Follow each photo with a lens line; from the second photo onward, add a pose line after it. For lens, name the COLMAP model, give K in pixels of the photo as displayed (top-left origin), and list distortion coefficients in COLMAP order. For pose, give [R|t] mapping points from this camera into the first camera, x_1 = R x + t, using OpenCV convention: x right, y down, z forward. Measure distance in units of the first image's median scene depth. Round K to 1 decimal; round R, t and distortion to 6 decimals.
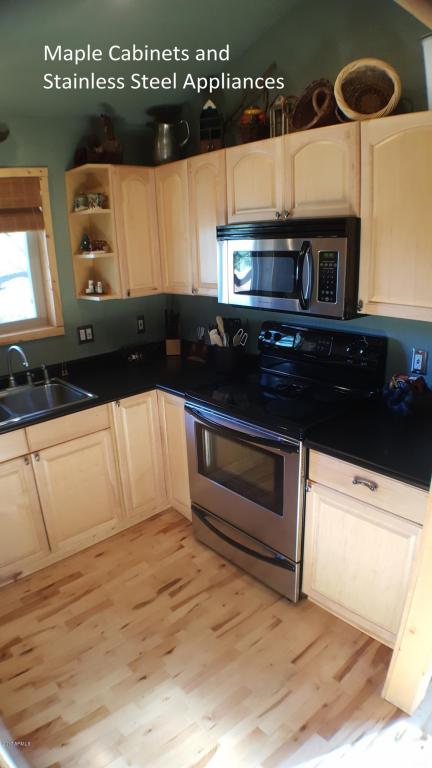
lens RADIAL K [[447.8, 0, 213.6], [0, 447.8, 386.2], [0, 0, 1]] dist [-0.141512, -0.009319]
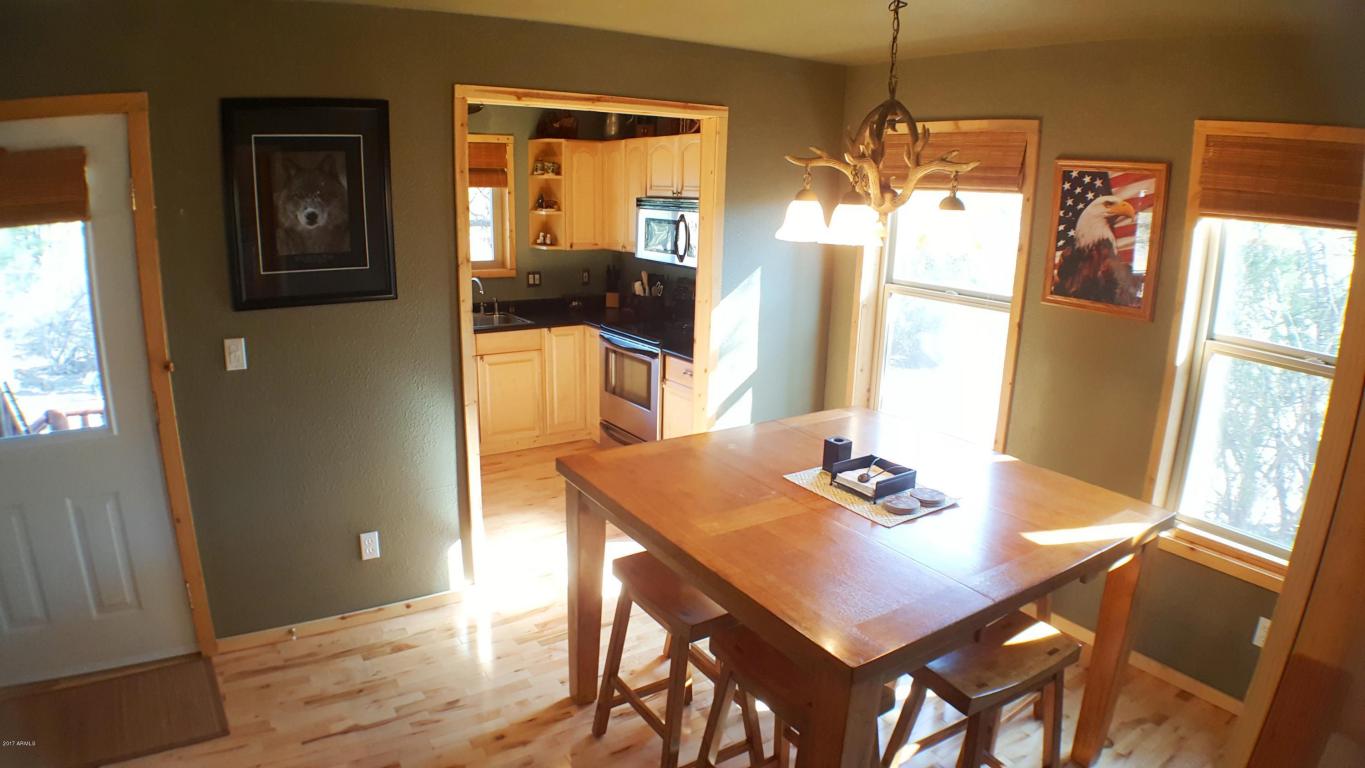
lens RADIAL K [[795.9, 0, 695.4], [0, 795.9, 379.6], [0, 0, 1]] dist [-0.141512, -0.009319]
pose [[0.989233, 0.090576, -0.114956, 0.428065], [-0.099112, 0.992552, -0.070839, 0.272945], [0.107683, 0.081470, 0.990842, -1.072931]]
